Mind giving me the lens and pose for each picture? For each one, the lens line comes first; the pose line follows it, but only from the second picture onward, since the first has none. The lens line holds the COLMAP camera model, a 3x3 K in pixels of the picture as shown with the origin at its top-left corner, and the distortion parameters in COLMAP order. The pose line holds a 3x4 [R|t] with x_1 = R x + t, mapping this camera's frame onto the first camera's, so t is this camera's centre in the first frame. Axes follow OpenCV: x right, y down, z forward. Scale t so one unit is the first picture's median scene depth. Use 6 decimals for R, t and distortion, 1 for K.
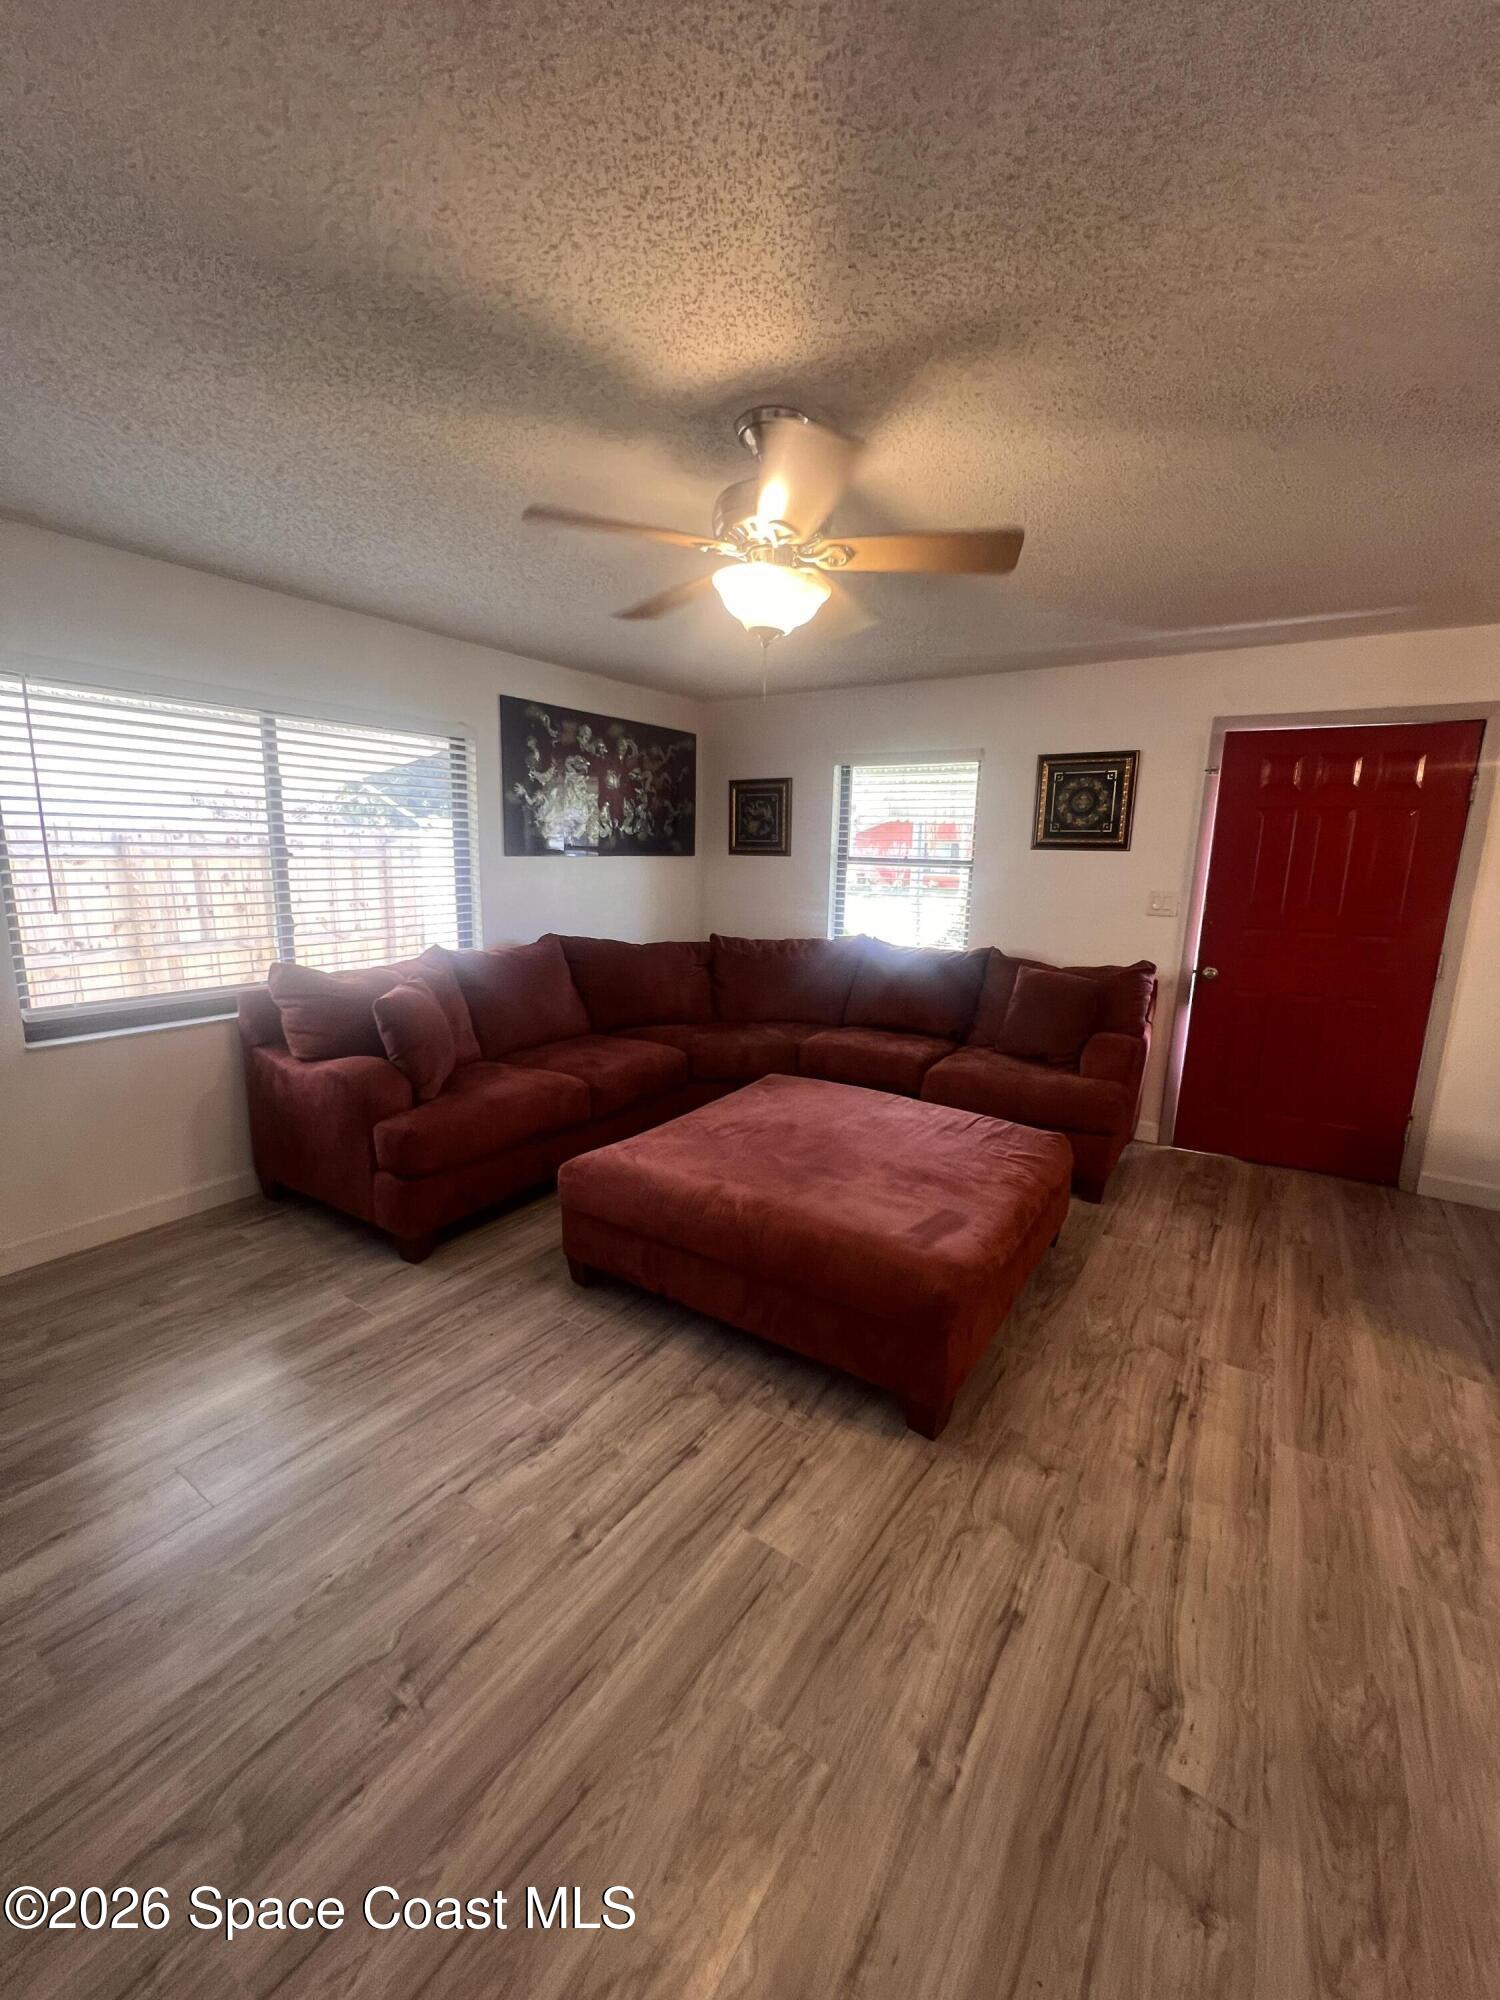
lens RADIAL K [[799.7, 0, 746.6], [0, 799.7, 997.3], [0, 0, 1]] dist [-0.002553, 0.001041]
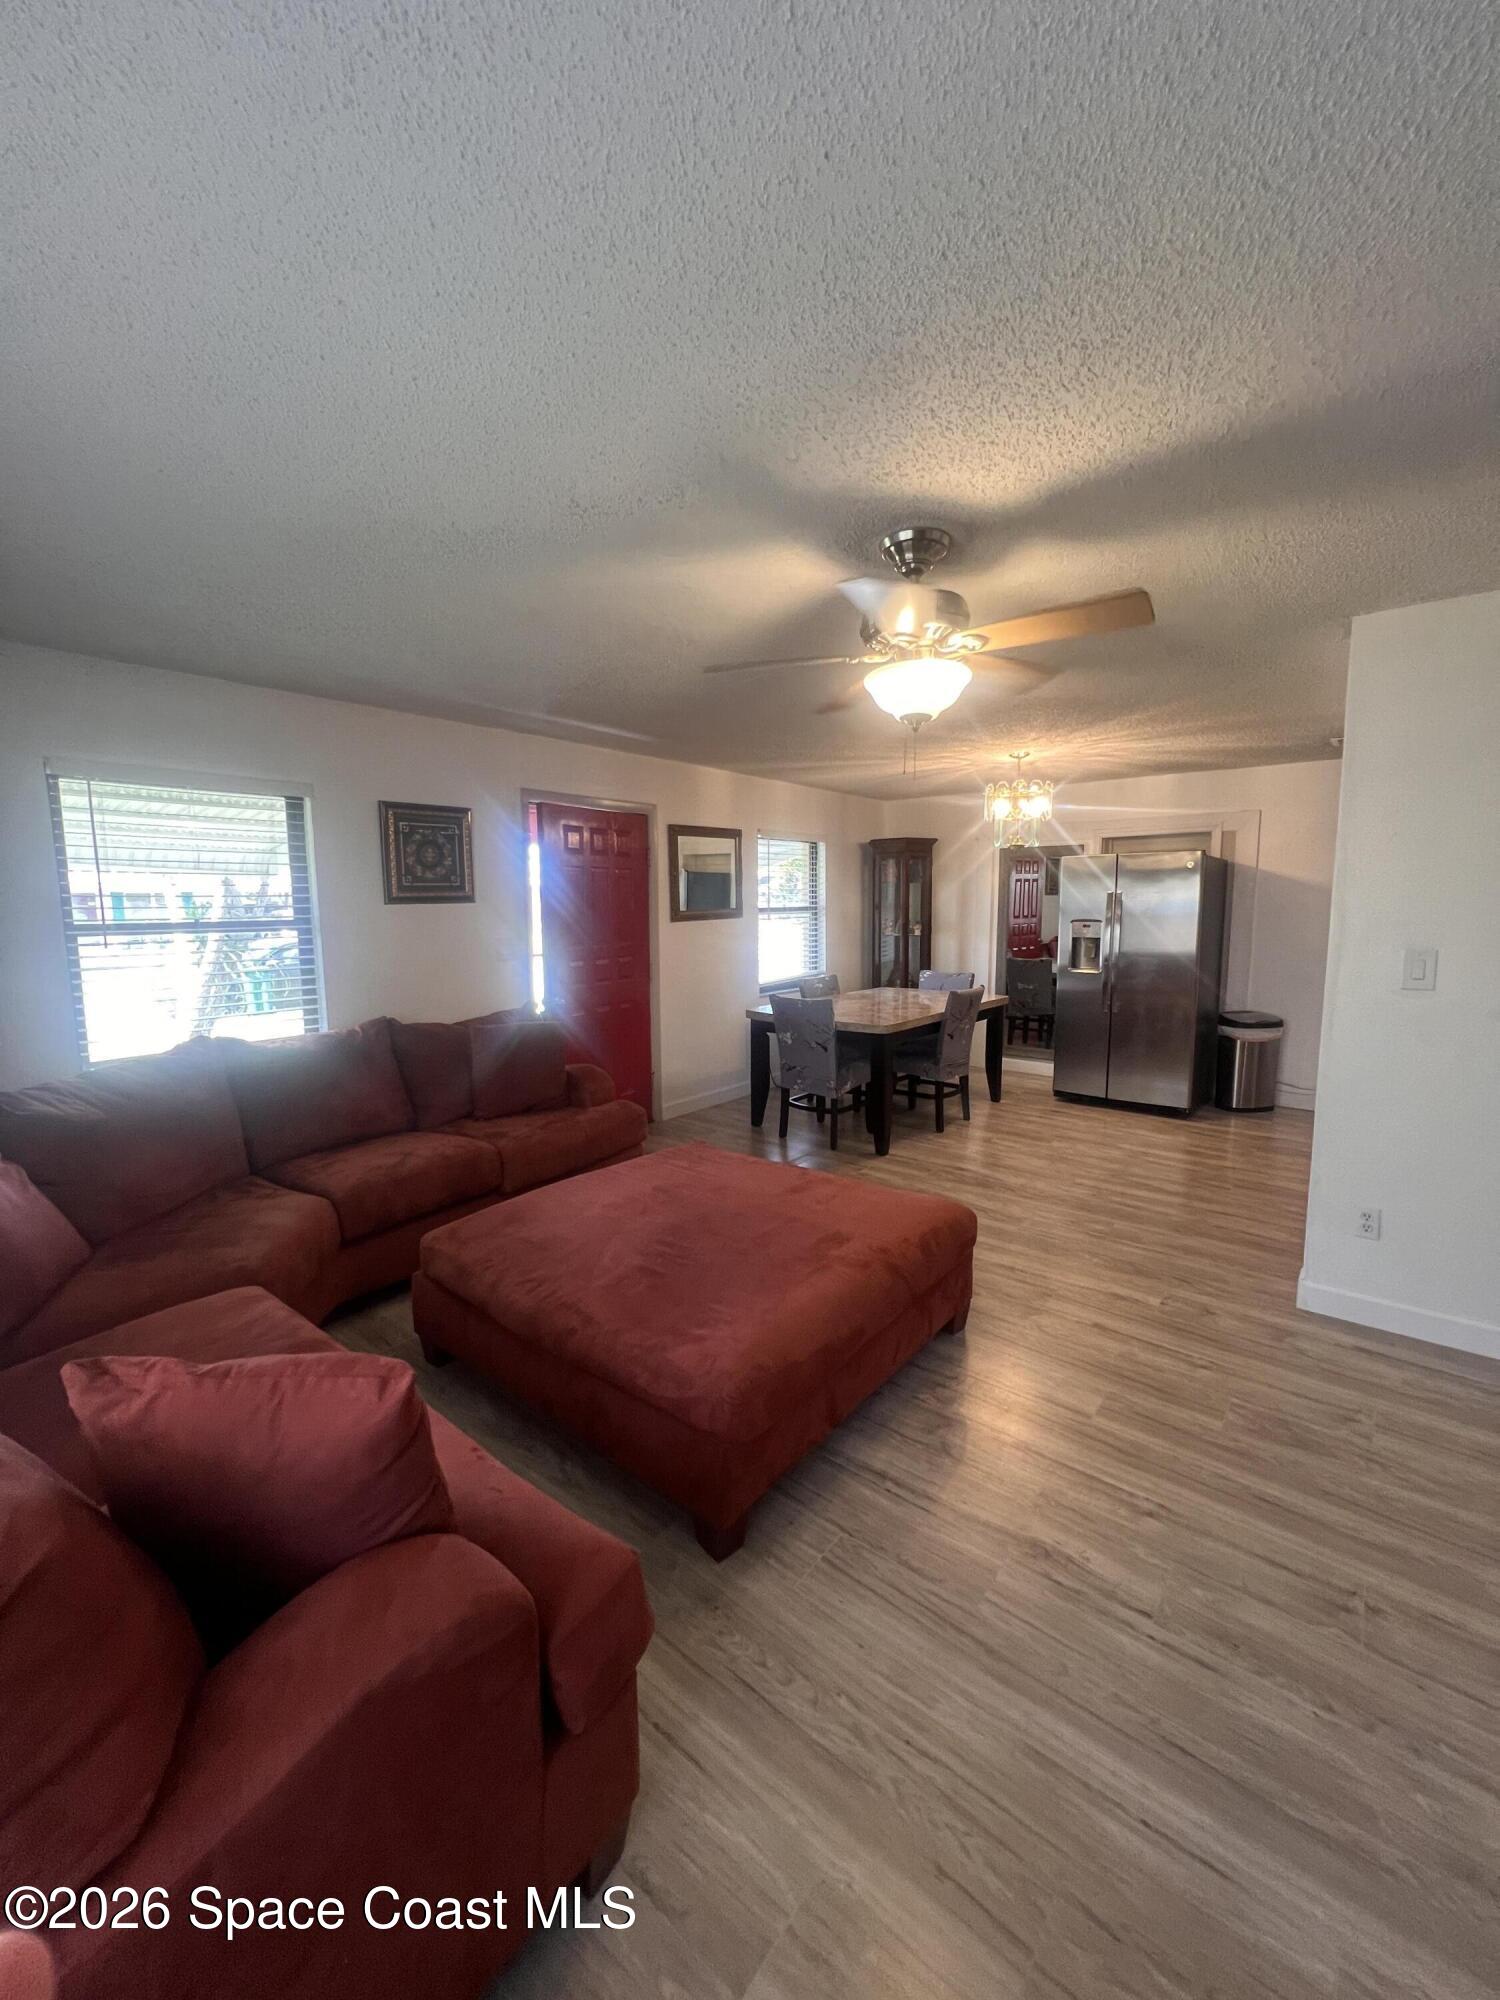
lens RADIAL K [[799.7, 0, 747.0], [0, 799.7, 1000.2], [0, 0, 1]] dist [-0.002553, 0.001041]
pose [[0.094542, -0.147857, 0.984480, -0.912876], [0.194306, 0.972630, 0.127418, -0.208047], [-0.976374, 0.179244, 0.120684, 0.924696]]
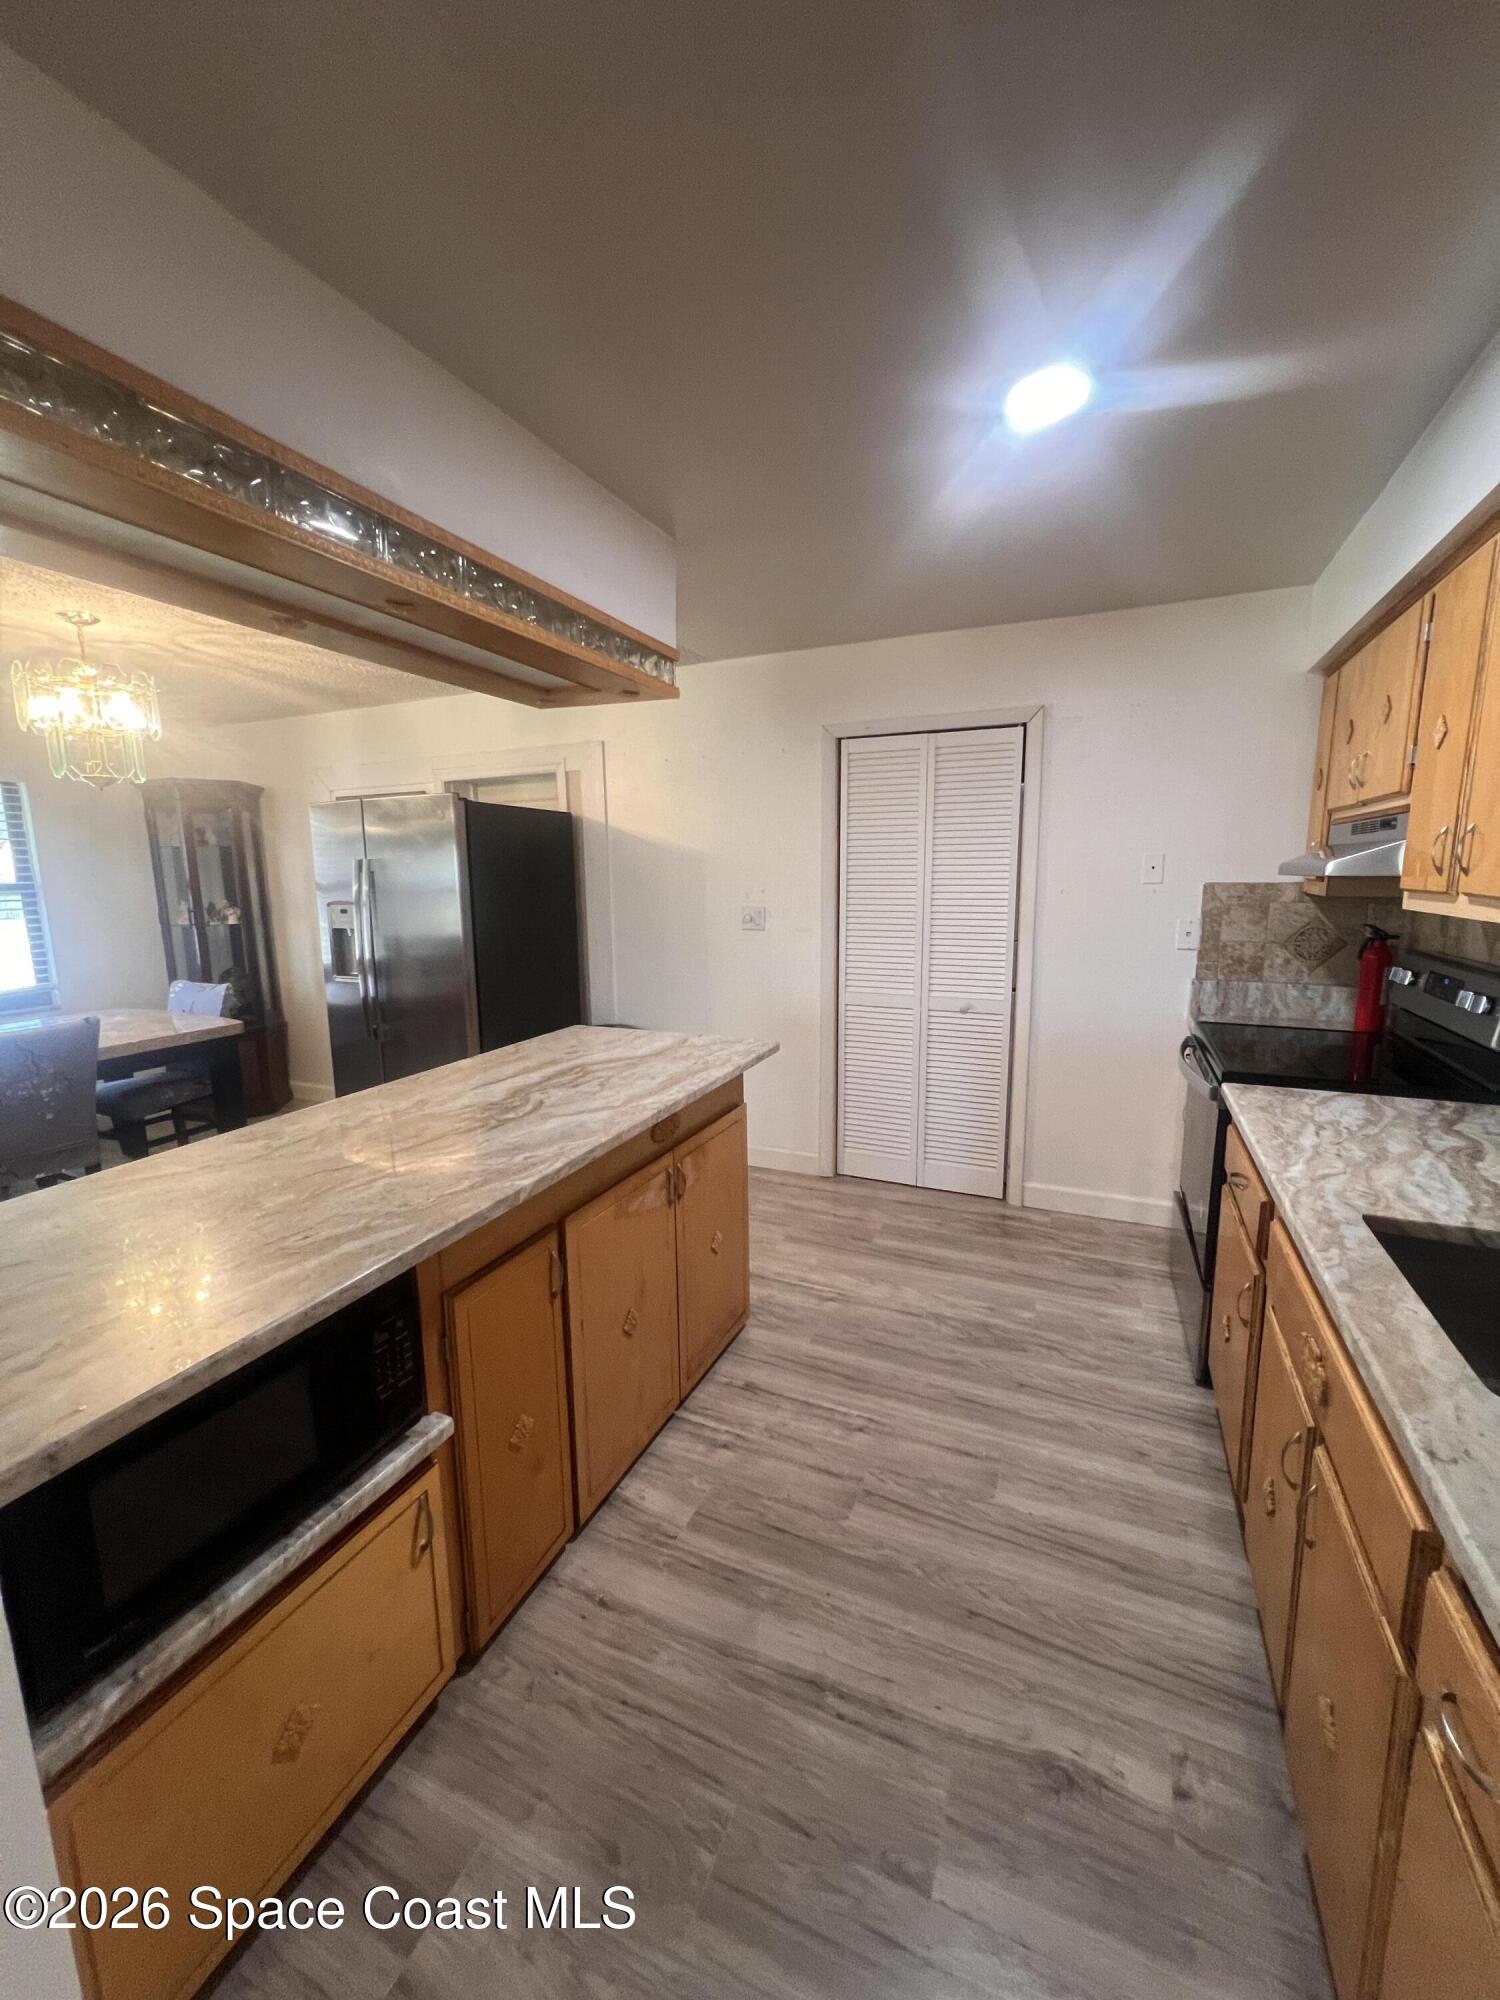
lens RADIAL K [[799.7, 0, 748.5], [0, 799.7, 1019.3], [0, 0, 1]] dist [-0.002553, 0.001041]
pose [[-0.165903, -0.203986, 0.964814, -0.136047], [0.193925, 0.952520, 0.234733, 0.060229], [-0.966886, 0.226044, -0.118468, -0.330079]]
